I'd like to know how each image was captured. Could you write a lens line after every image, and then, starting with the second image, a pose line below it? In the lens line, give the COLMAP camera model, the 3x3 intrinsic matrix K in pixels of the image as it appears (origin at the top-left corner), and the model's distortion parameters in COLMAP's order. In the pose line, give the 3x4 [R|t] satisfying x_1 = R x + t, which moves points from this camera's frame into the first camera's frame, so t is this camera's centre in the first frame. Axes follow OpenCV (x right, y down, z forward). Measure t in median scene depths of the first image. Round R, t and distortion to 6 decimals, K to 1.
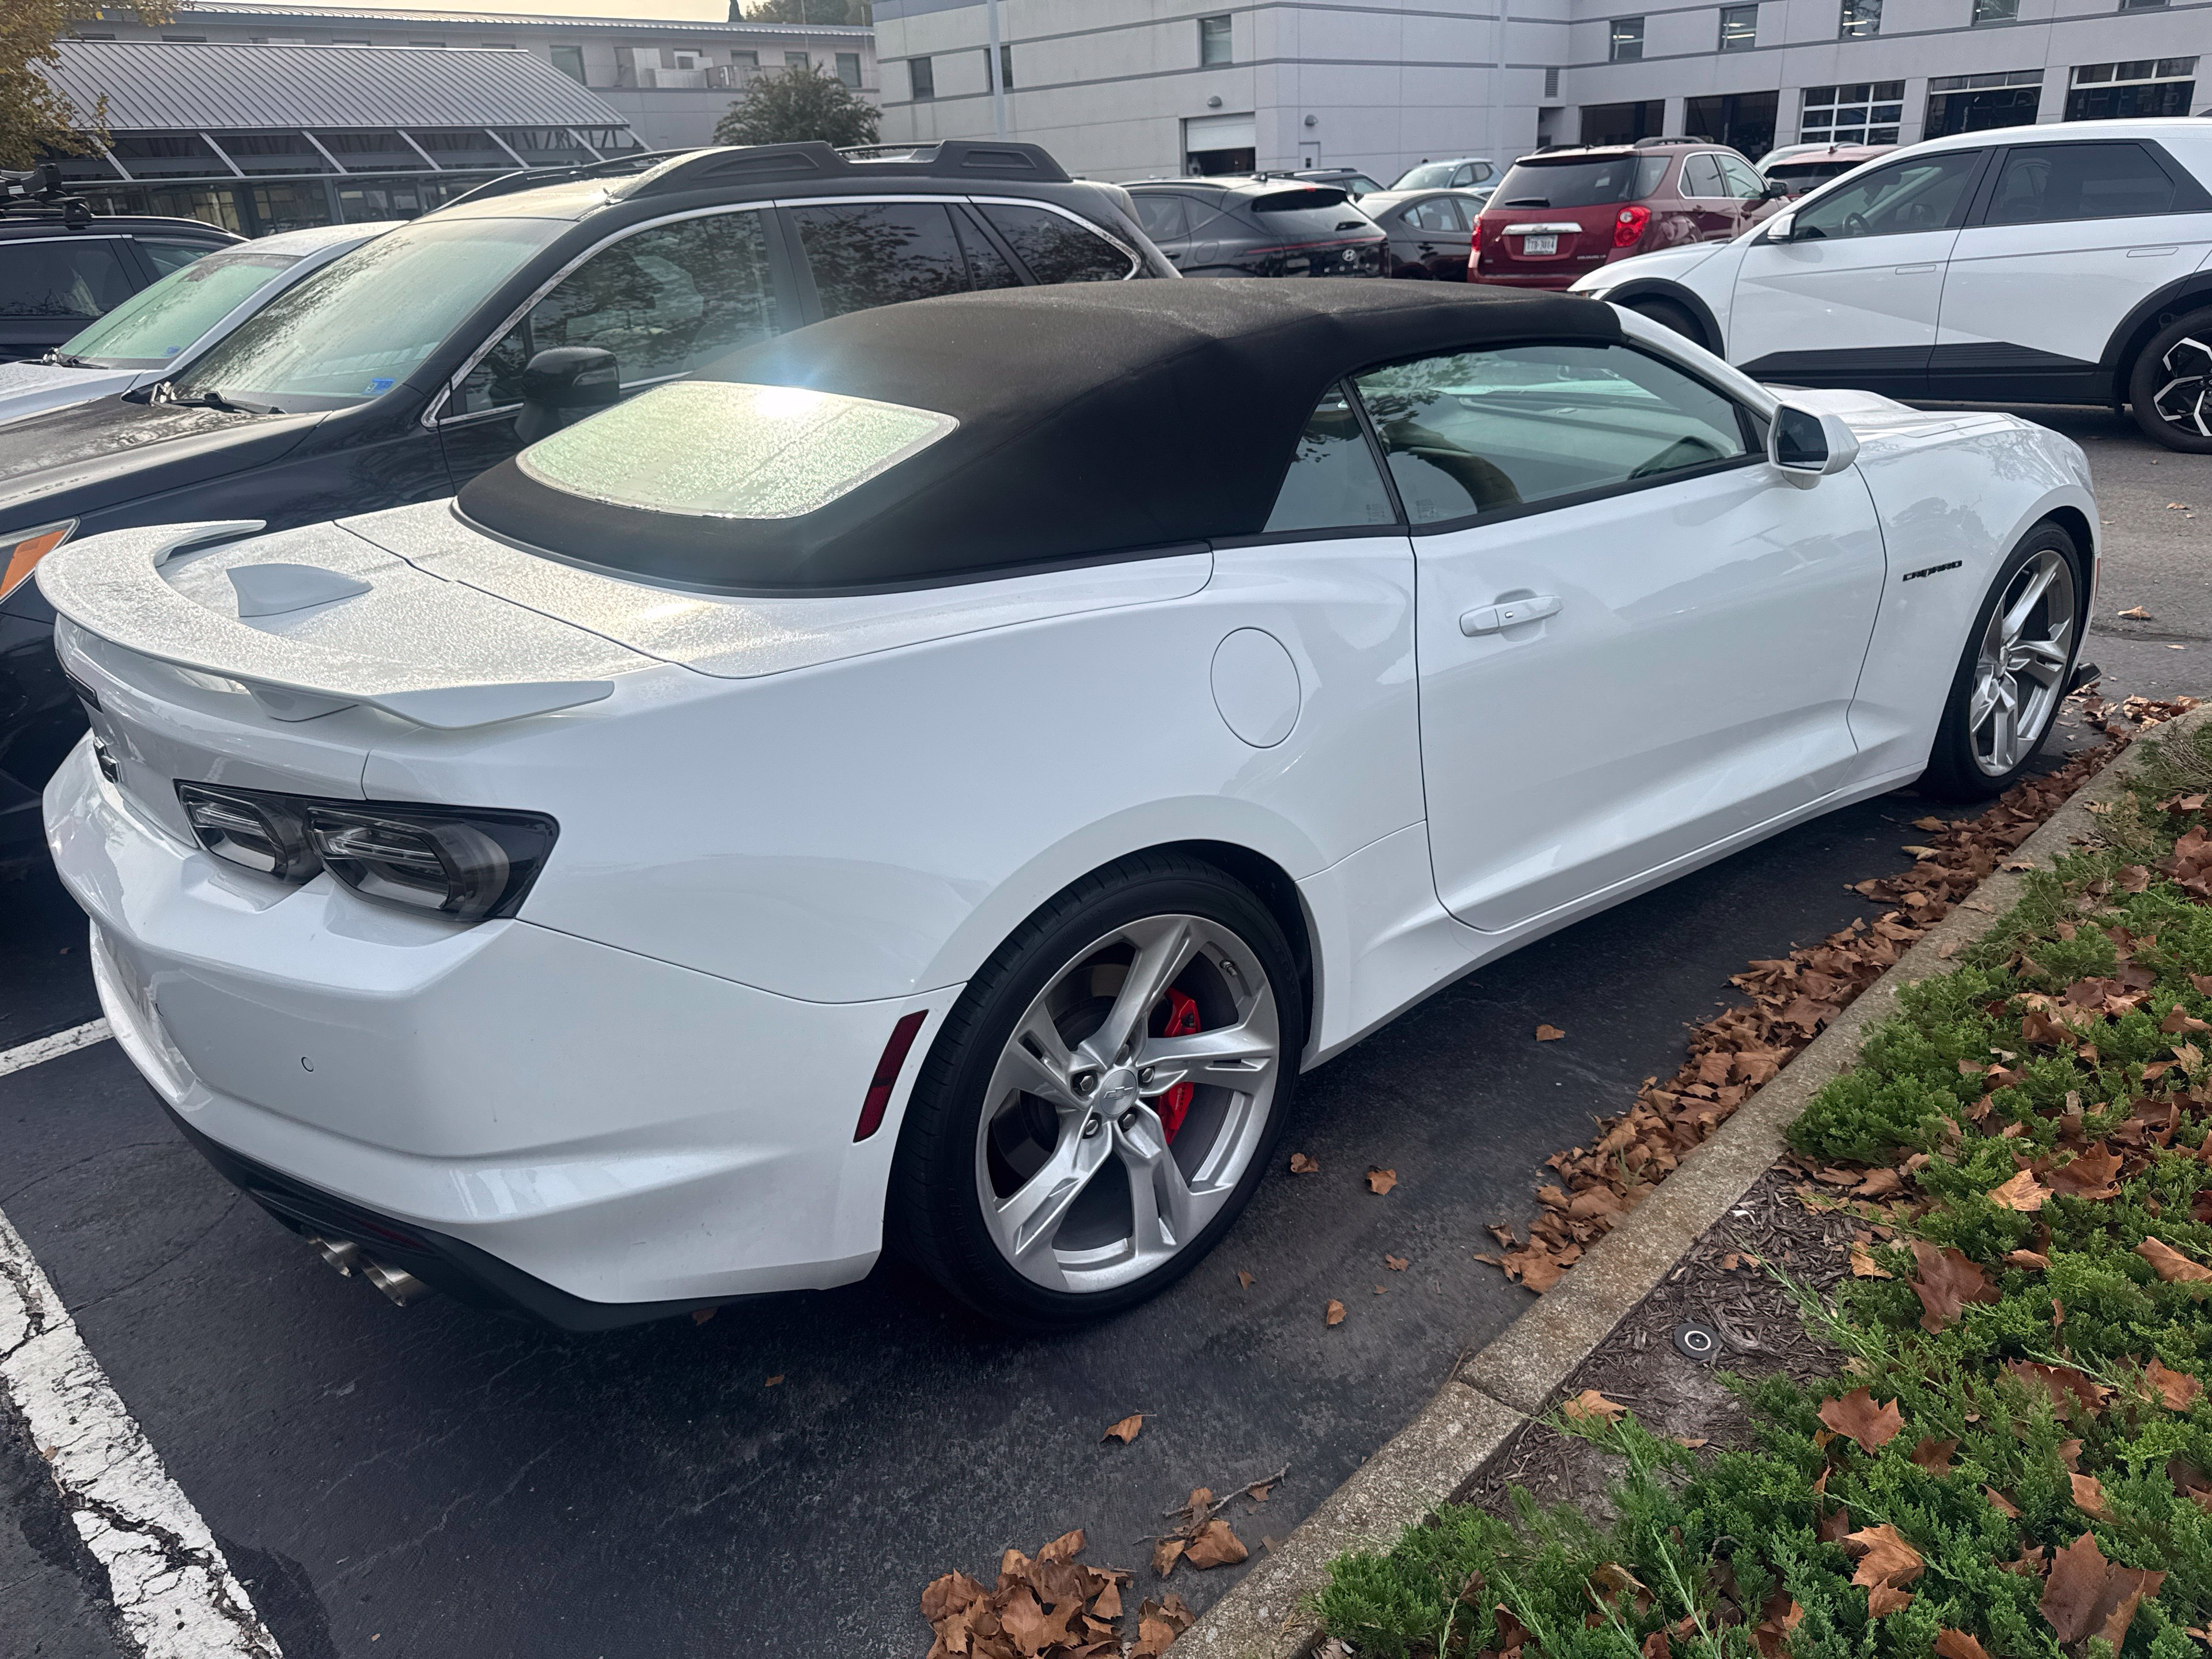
lens RADIAL K [[1664.1, 0, 989.1], [0, 1664.1, 830.9], [0, 0, 1]] dist [0.031113, -0.038746]
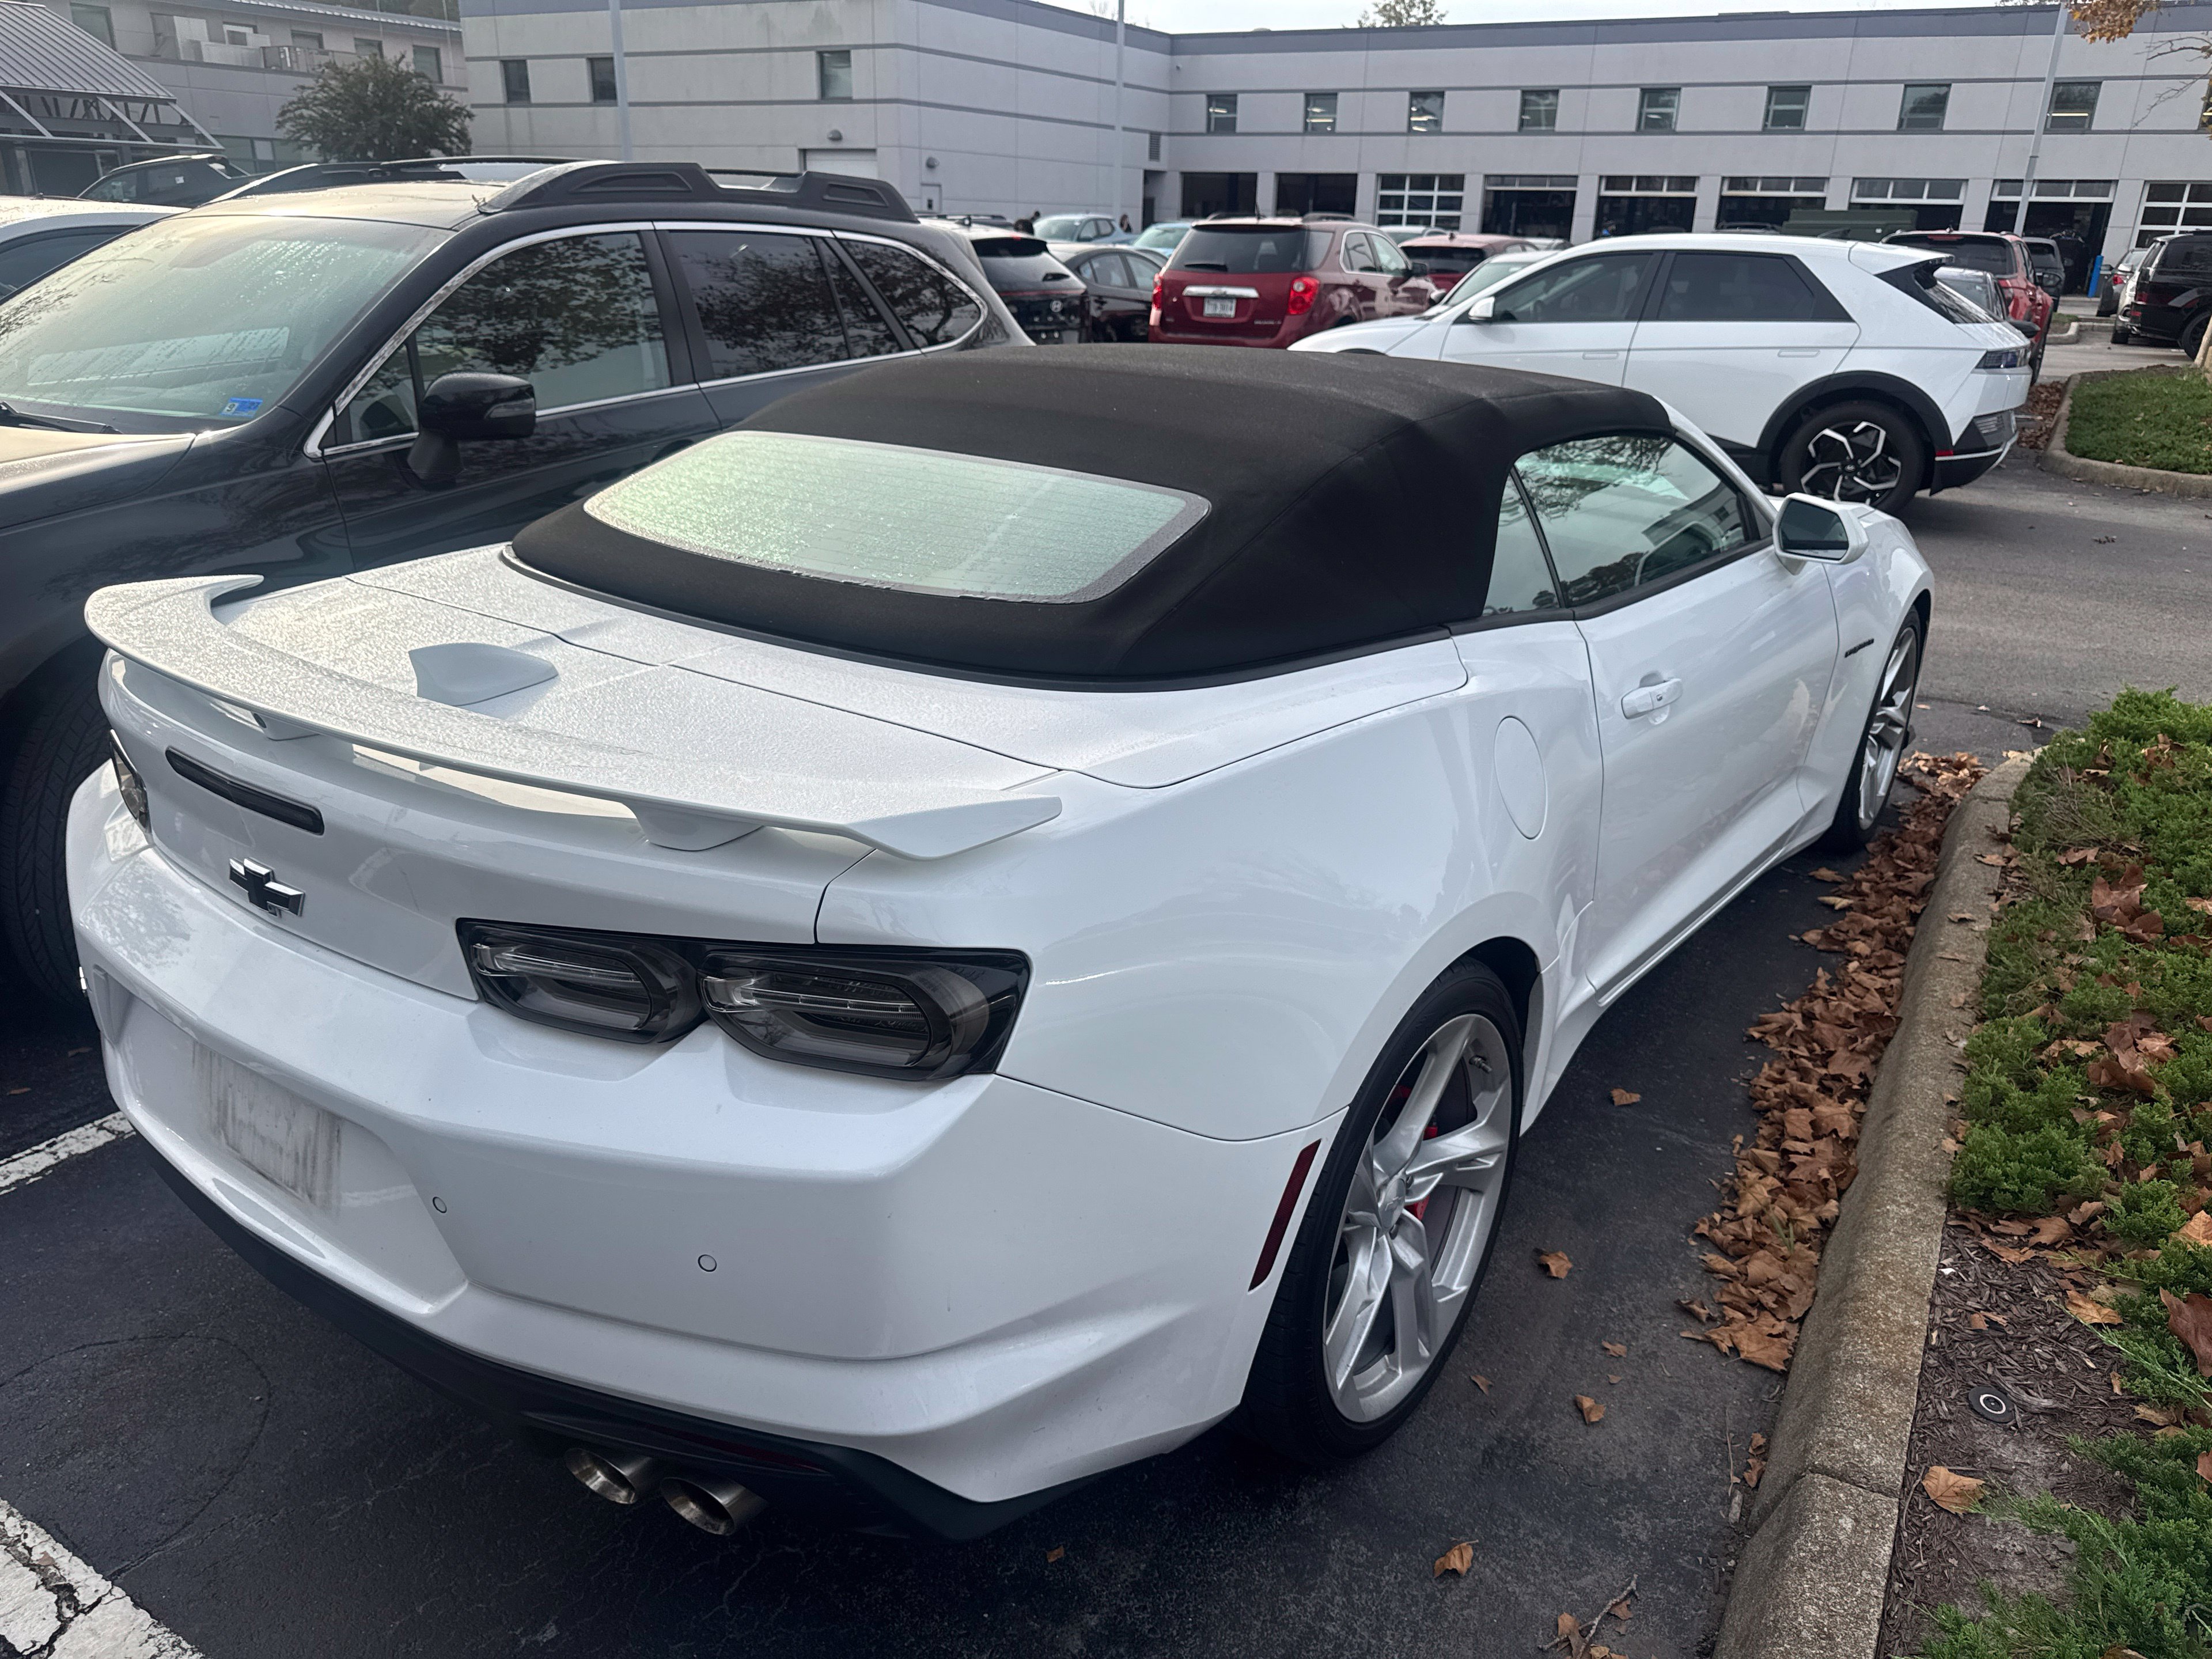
lens RADIAL K [[1697.7, 0, 1088.4], [0, 1697.7, 823.8], [0, 0, 1]] dist [0.012053, -0.014609]
pose [[0.962091, -0.018317, 0.272113, -0.307350], [0.025683, 0.999393, -0.023532, -0.036295], [-0.271517, 0.029629, 0.961978, 0.090203]]
